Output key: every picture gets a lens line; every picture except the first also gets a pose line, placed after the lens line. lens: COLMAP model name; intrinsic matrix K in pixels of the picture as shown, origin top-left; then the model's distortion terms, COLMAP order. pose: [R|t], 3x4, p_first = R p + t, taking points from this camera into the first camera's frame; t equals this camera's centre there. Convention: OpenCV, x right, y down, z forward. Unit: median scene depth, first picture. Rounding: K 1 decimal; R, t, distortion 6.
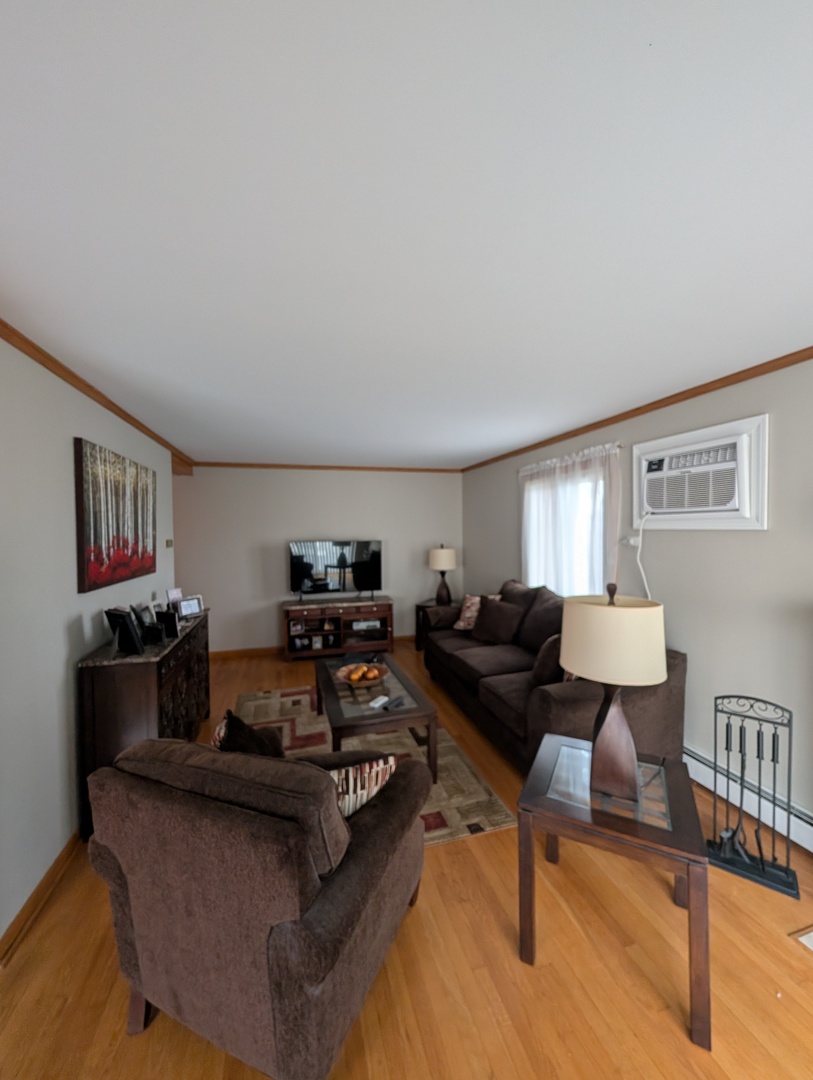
lens RADIAL K [[414.1, 0, 406.5], [0, 414.1, 540.0], [0, 0, 1]] dist [0.000350, -0.000057]
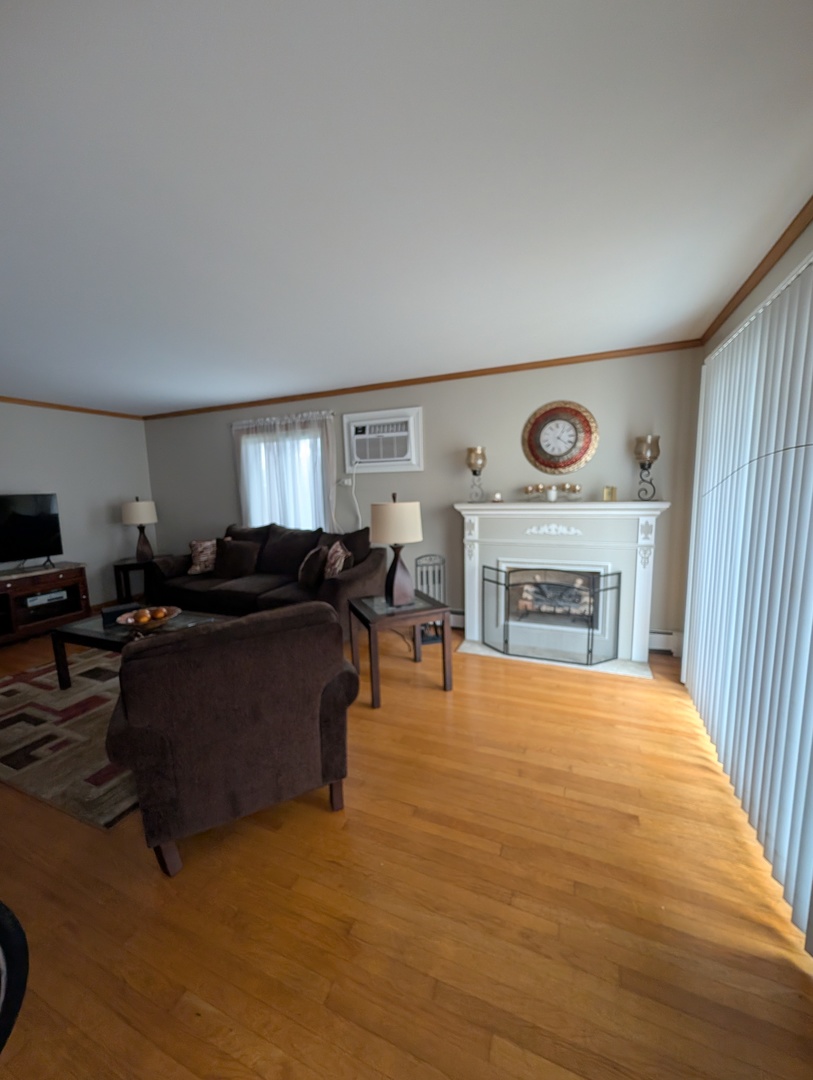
lens RADIAL K [[414.1, 0, 406.5], [0, 414.1, 540.0], [0, 0, 1]] dist [0.000350, -0.000057]
pose [[0.634282, -0.105248, 0.765904, -0.374496], [0.041324, 0.993889, 0.102355, 0.053885], [-0.771997, -0.033271, 0.634755, -0.080616]]
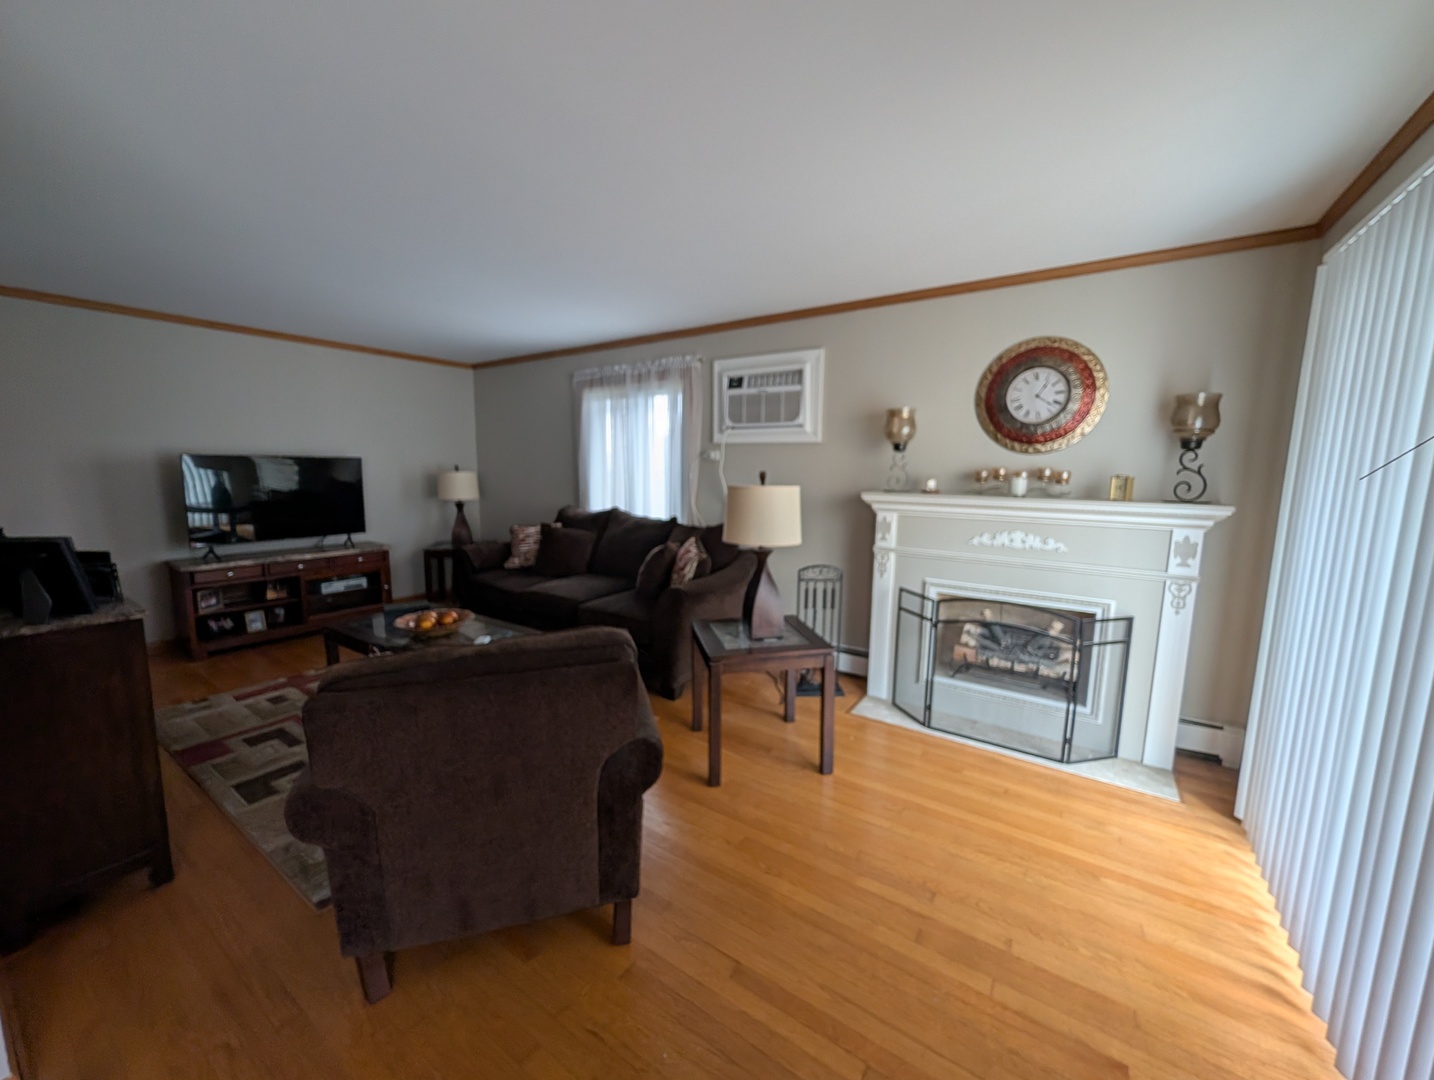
lens RADIAL K [[549.9, 0, 716.4], [0, 549.9, 539.2], [0, 0, 1]] dist [0.000350, -0.000057]
pose [[0.769950, -0.063623, 0.634924, -0.277554], [-0.002001, 0.994771, 0.102108, 0.059047], [-0.638101, -0.079888, 0.765797, -0.068785]]
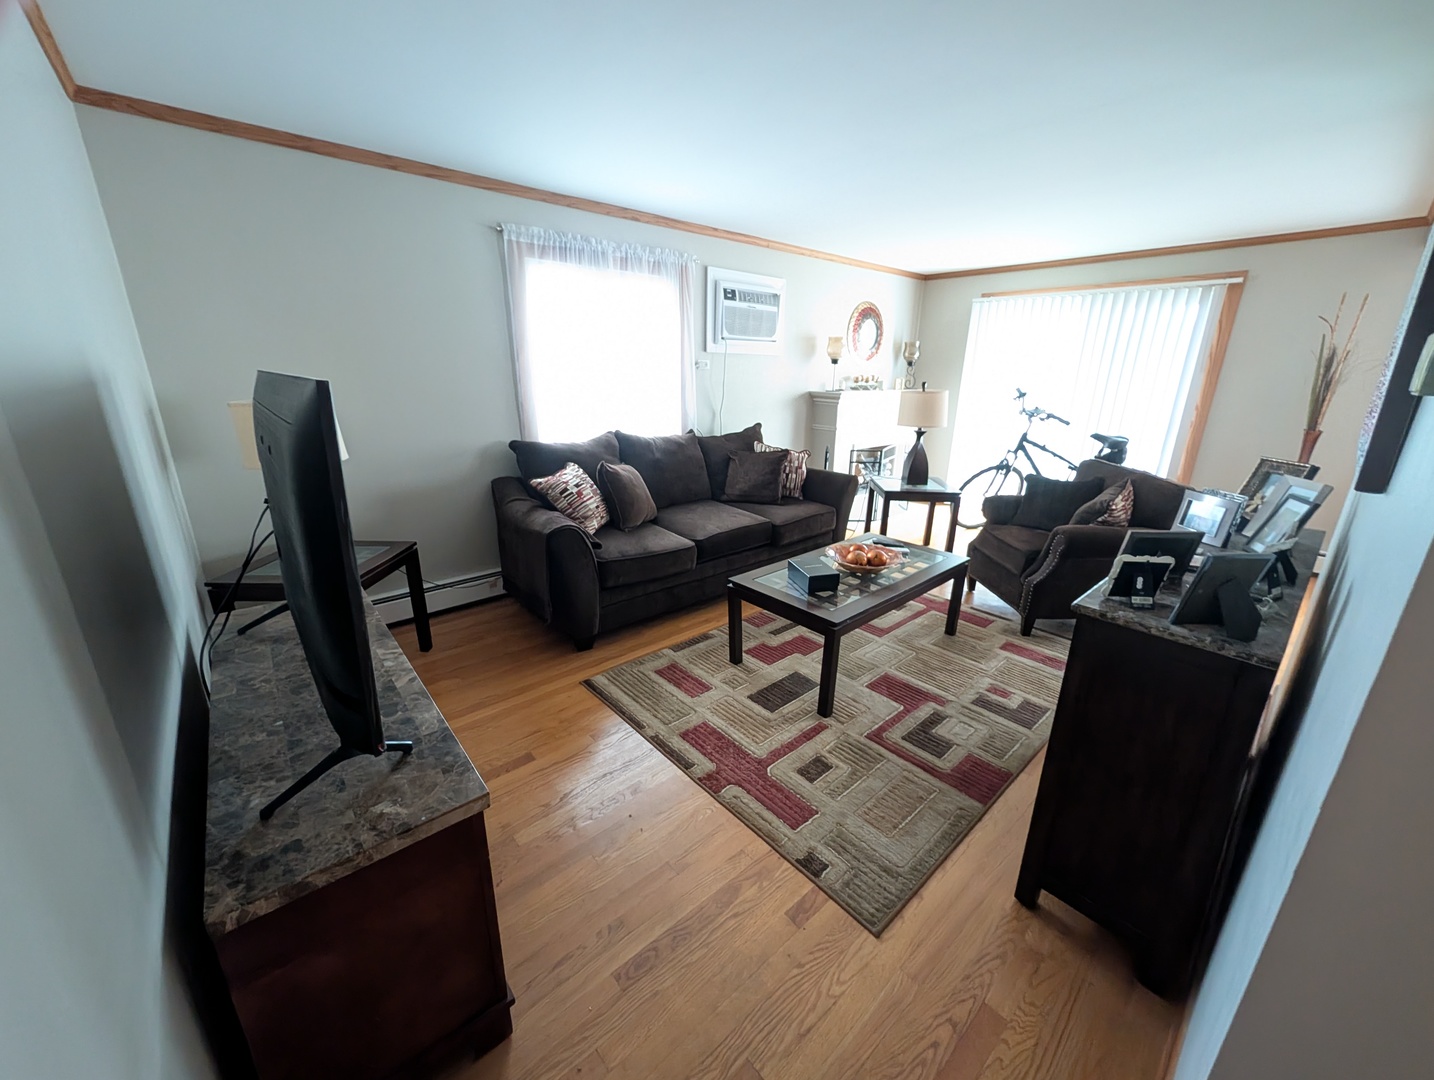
lens RADIAL K [[549.9, 0, 716.4], [0, 549.9, 539.2], [0, 0, 1]] dist [0.000350, -0.000057]
pose [[-0.432076, -0.262105, 0.862909, -0.660022], [0.020302, 0.953765, 0.299868, 0.006973], [-0.901609, 0.147084, -0.406777, 1.322888]]
